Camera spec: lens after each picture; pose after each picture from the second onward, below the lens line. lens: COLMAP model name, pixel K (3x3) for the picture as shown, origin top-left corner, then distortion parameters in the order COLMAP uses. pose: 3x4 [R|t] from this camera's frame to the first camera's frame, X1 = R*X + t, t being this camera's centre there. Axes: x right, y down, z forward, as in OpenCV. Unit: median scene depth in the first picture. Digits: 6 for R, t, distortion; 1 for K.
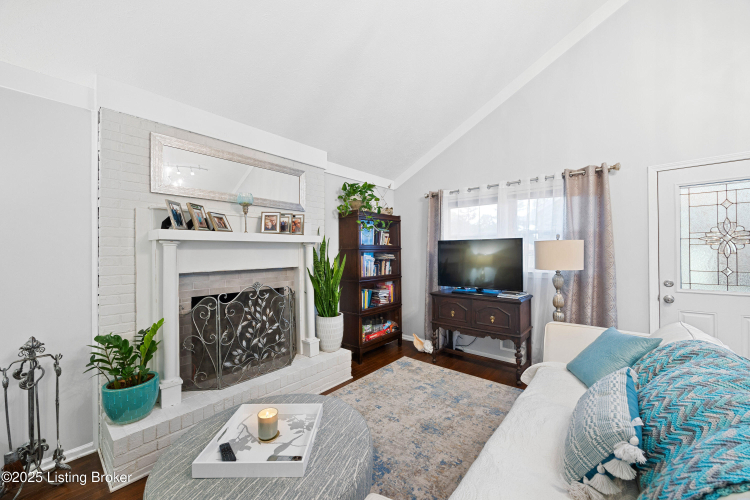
lens RADIAL K [[287.5, 0, 375.0], [0, 287.5, 250.0], [0, 0, 1]] dist [0.000470, -0.000142]
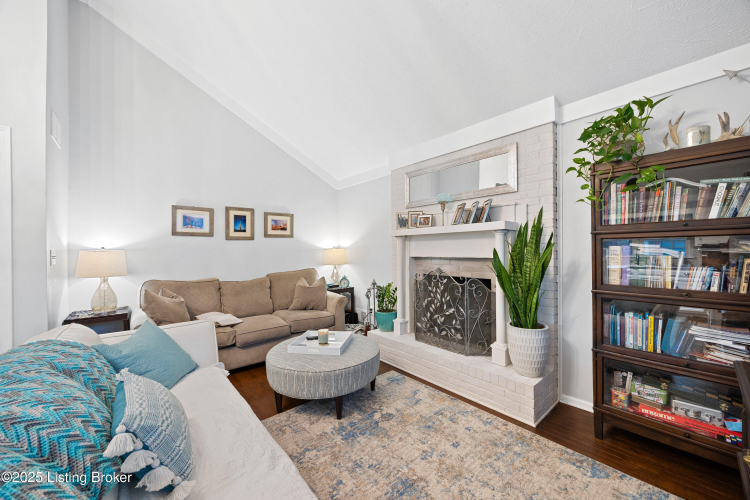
lens RADIAL K [[283.8, 0, 376.1], [0, 283.8, 248.2], [0, 0, 1]] dist [-0.001381, -0.000251]
pose [[-0.153845, 0.006451, -0.988074, 0.749320], [0.023050, 0.999730, 0.002938, 0.020208], [0.987826, -0.022323, -0.153952, 0.885215]]
